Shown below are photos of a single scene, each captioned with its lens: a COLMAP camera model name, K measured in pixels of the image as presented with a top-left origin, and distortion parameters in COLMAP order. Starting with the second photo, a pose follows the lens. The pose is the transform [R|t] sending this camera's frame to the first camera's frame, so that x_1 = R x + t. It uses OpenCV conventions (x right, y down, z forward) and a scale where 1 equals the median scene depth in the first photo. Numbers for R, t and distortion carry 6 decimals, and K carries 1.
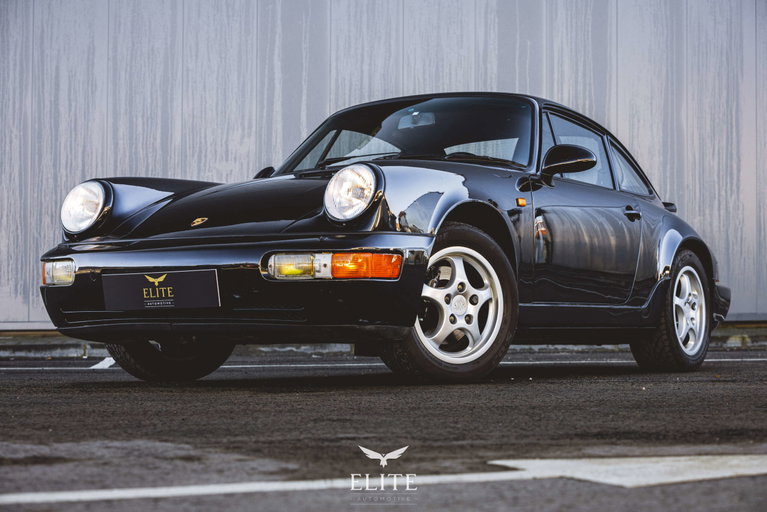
lens RADIAL K [[1670.7, 0, 383.5], [0, 1670.7, 256.0], [0, 0, 1]] dist [-0.022296, 0.017171]
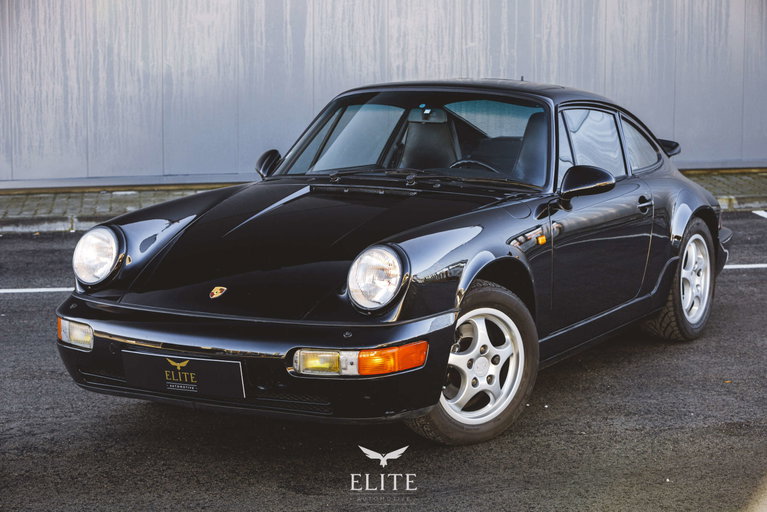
lens RADIAL K [[1676.0, 0, 383.5], [0, 1676.0, 256.0], [0, 0, 1]] dist [-0.150911, -0.469372]
pose [[0.999679, -0.006368, 0.024513, -0.032669], [0.001689, 0.982485, 0.186332, -0.196839], [-0.025270, -0.186231, 0.982181, 0.032316]]
